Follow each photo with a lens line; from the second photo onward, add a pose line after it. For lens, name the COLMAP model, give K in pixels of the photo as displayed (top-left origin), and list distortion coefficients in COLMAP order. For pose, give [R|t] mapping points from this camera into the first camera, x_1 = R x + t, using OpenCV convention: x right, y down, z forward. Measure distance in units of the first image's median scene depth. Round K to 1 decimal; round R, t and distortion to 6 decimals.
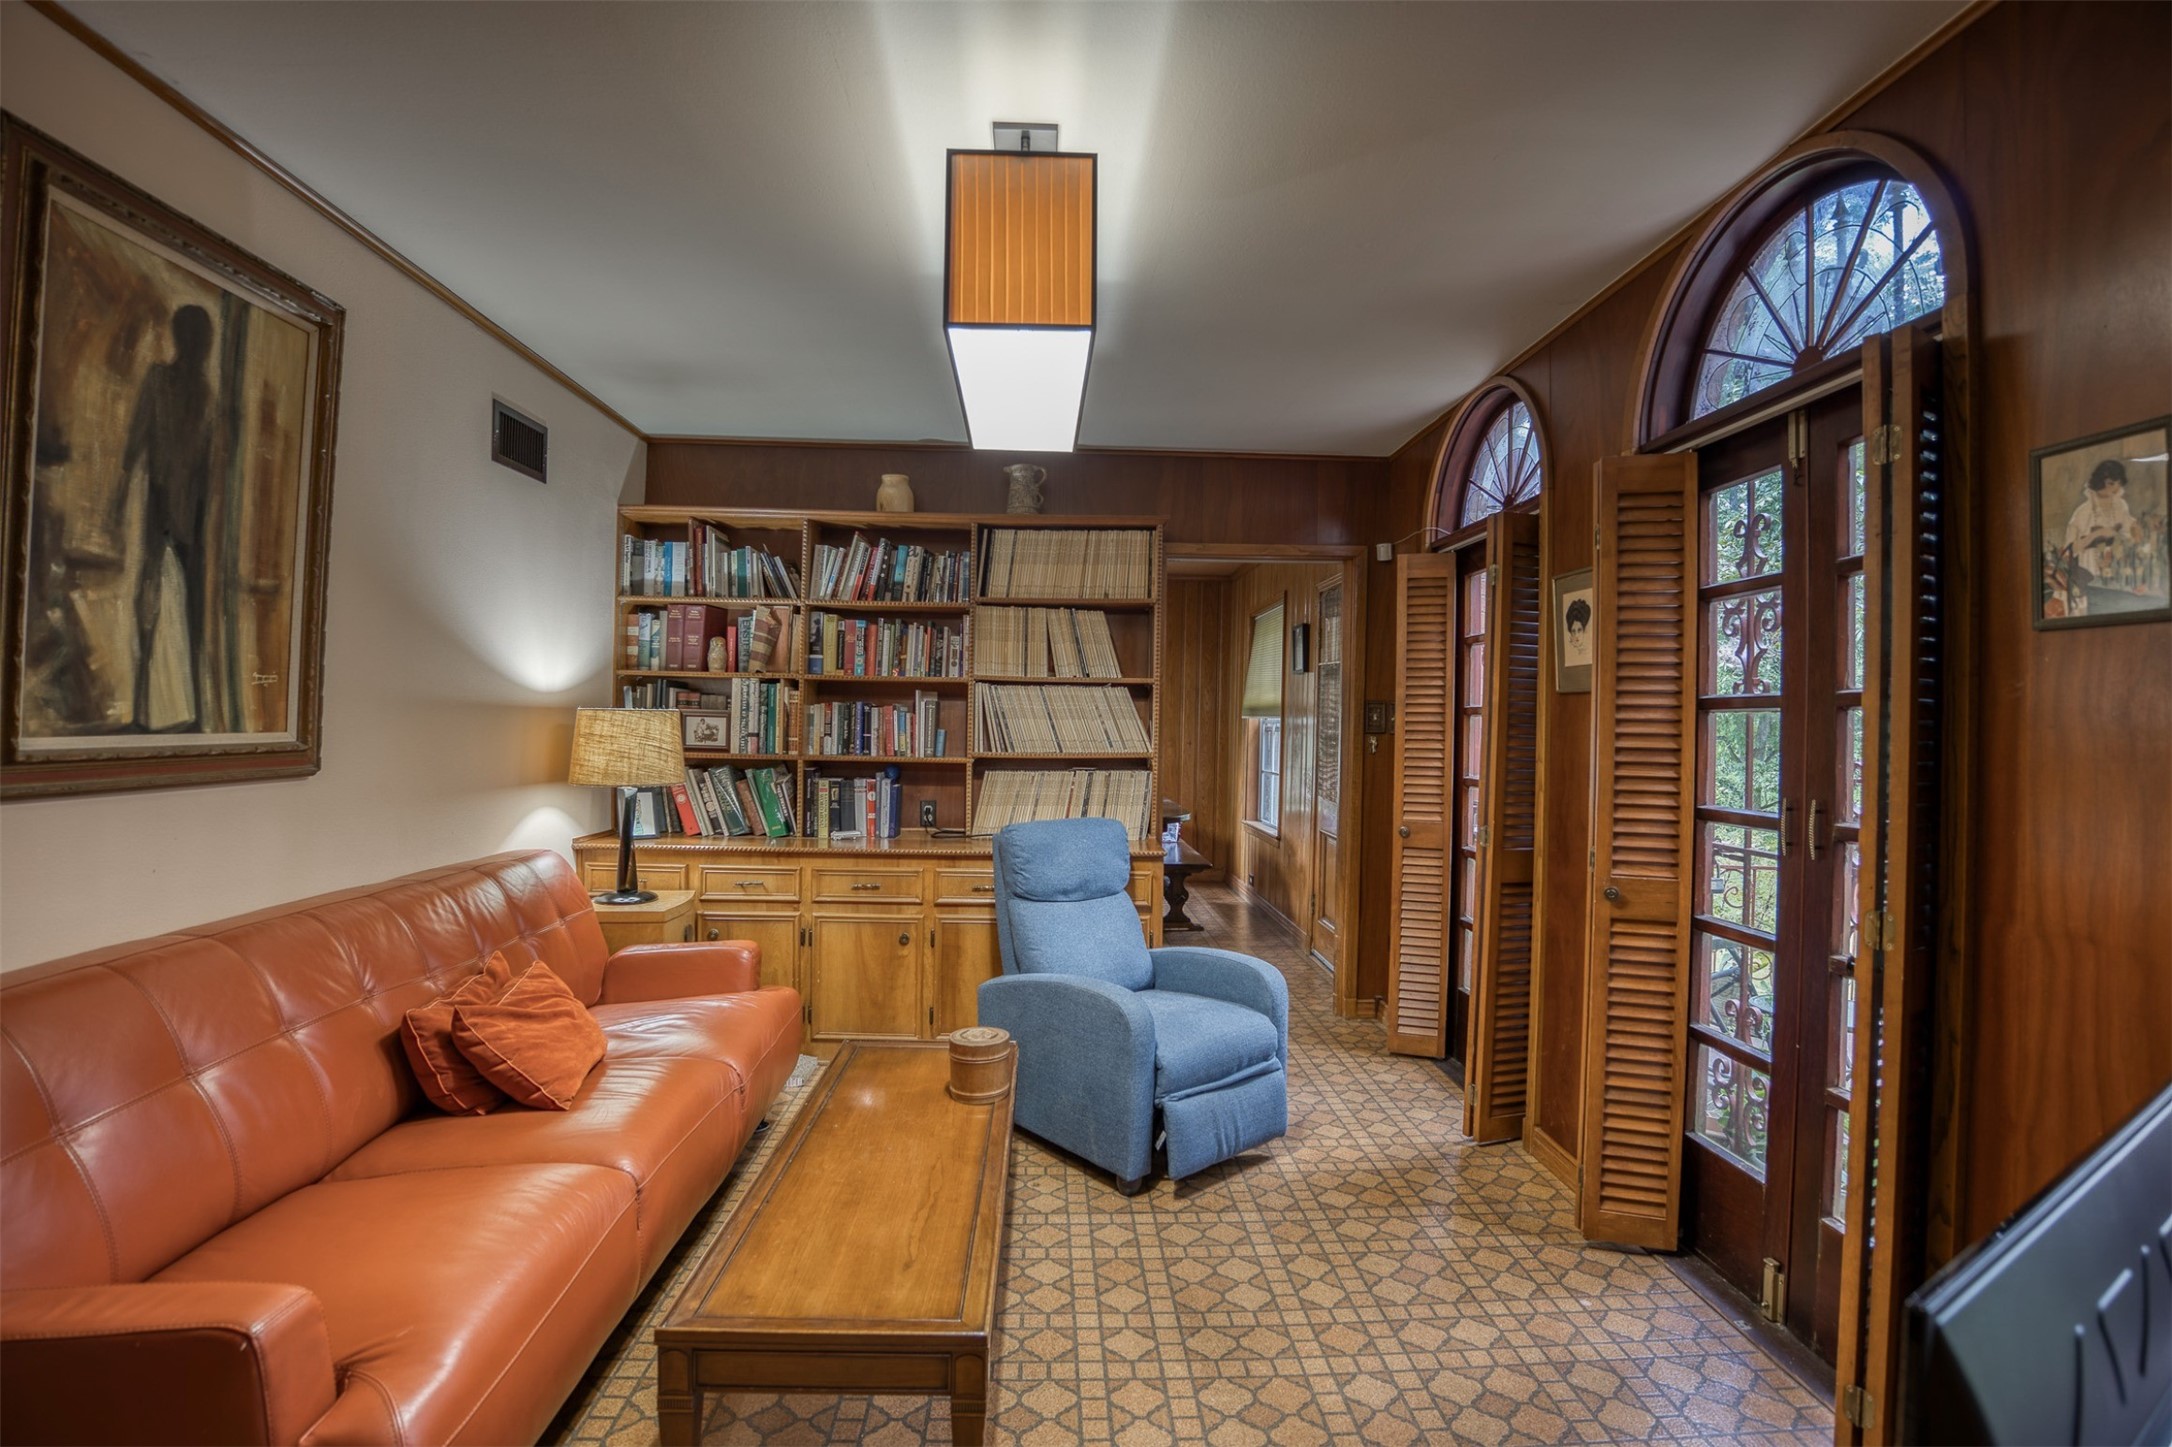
lens RADIAL K [[1002.6, 0, 1086.0], [0, 1002.6, 723.5], [0, 0, 1]] dist [-0.067462, 0.015263]
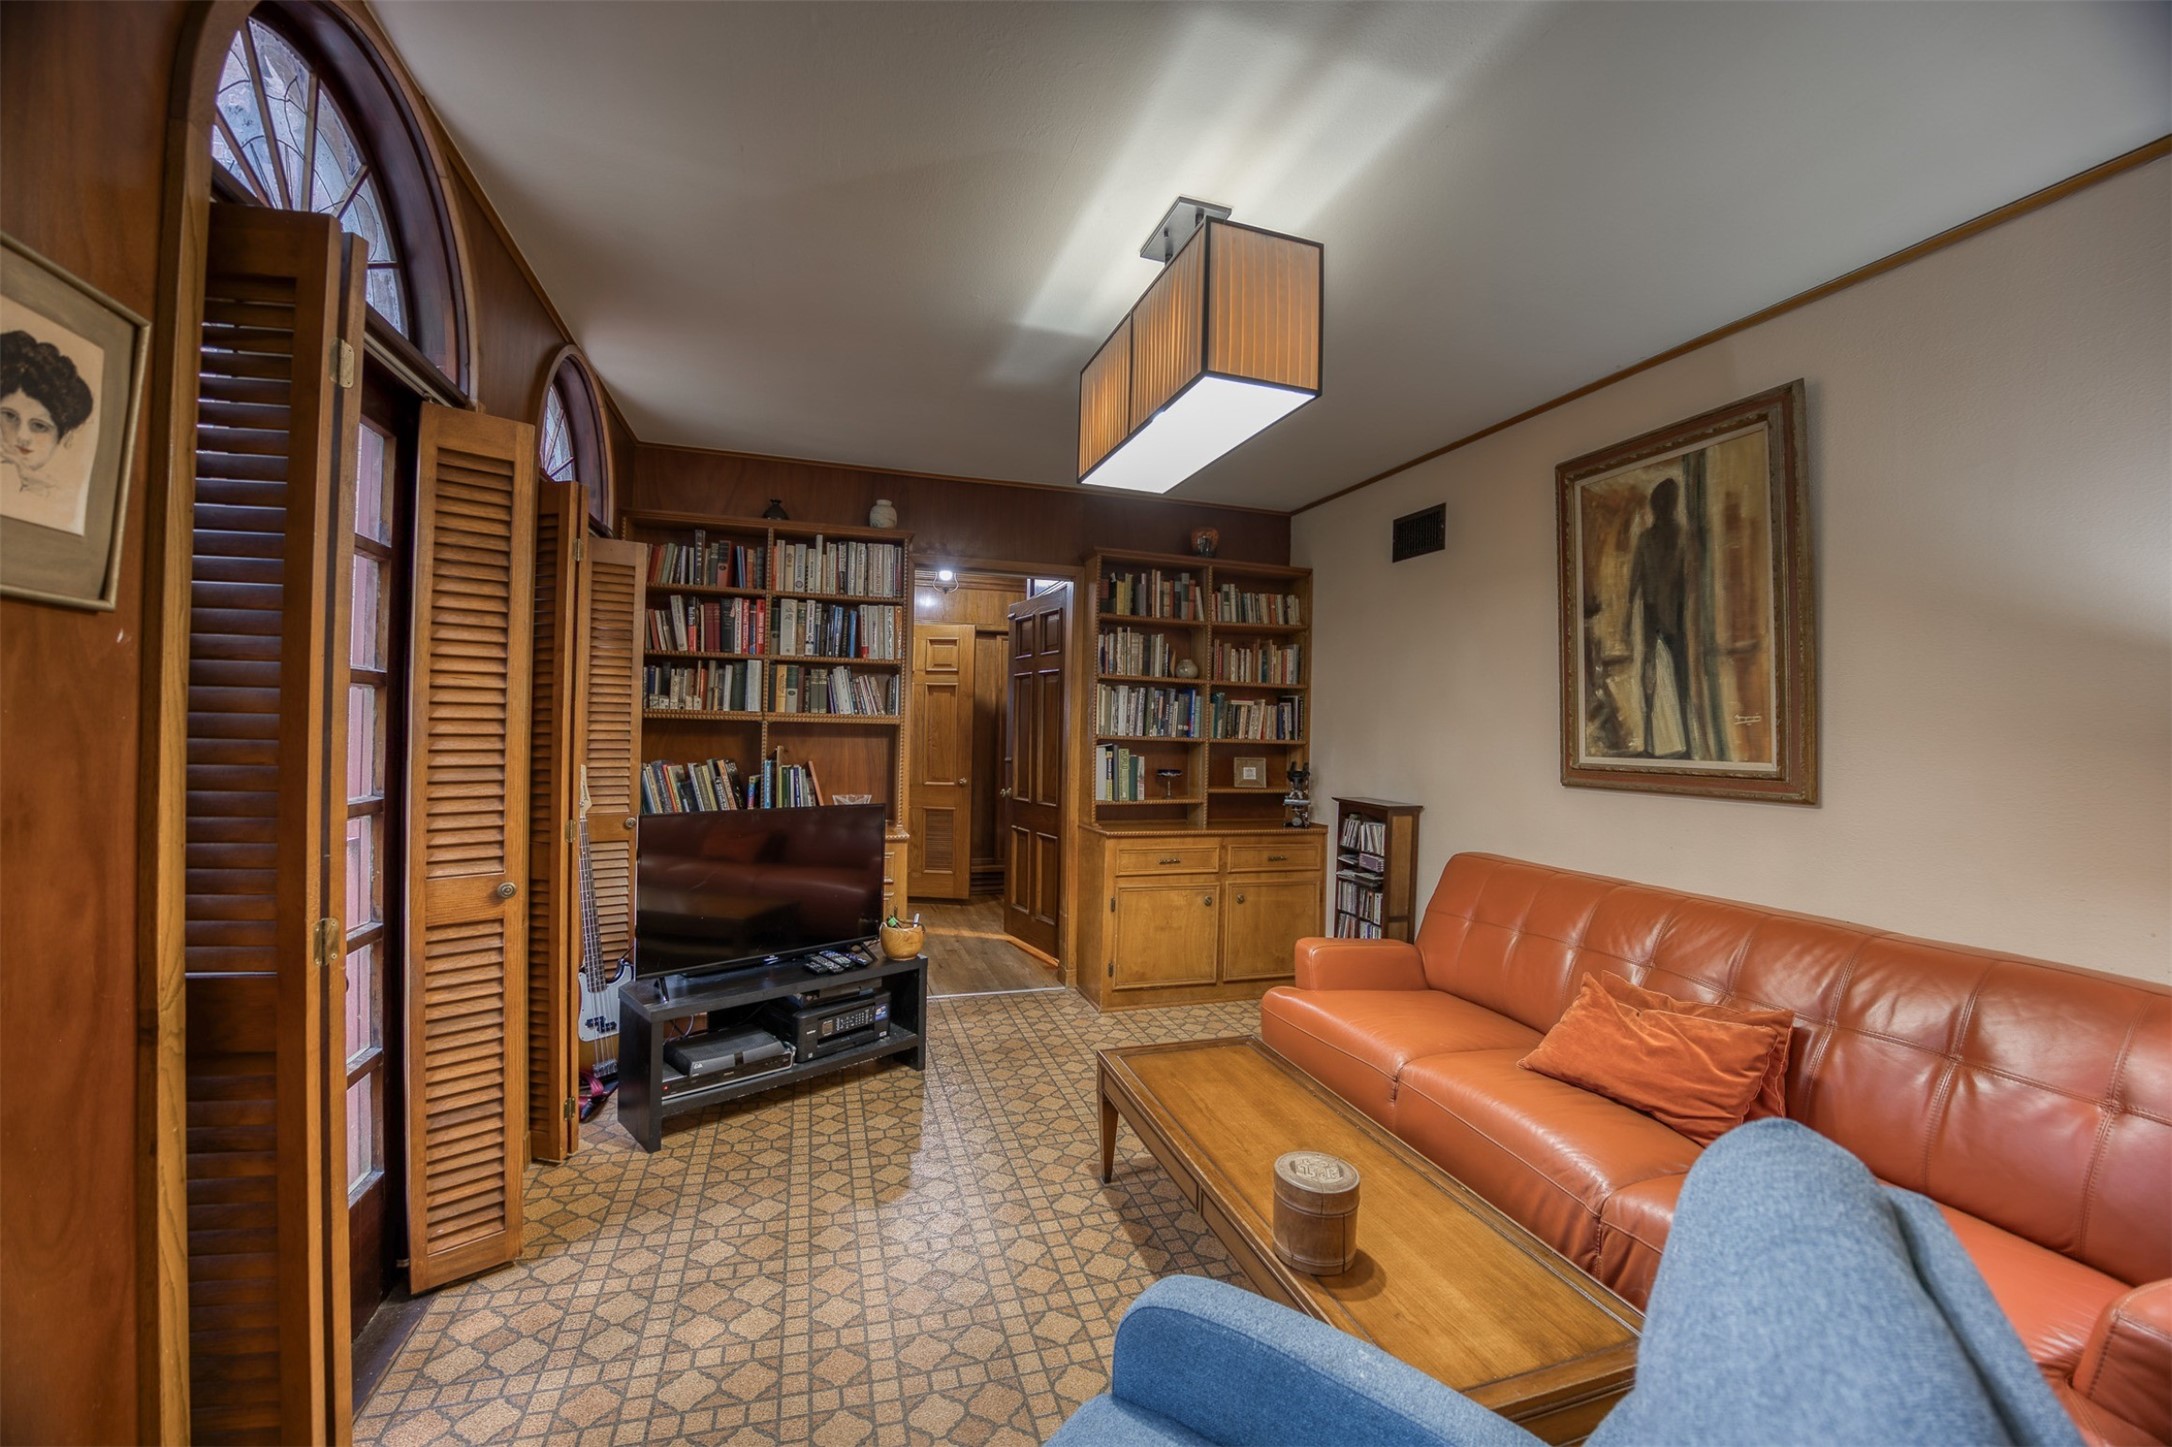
lens RADIAL K [[867.9, 0, 1084.1], [0, 867.9, 725.8], [0, 0, 1]] dist [-0.078189, 0.014402]
pose [[-0.964671, -0.043004, -0.259926, 0.109034], [-0.041645, 0.999075, -0.010739, 0.003999], [0.260147, 0.000465, -0.965569, 0.742745]]
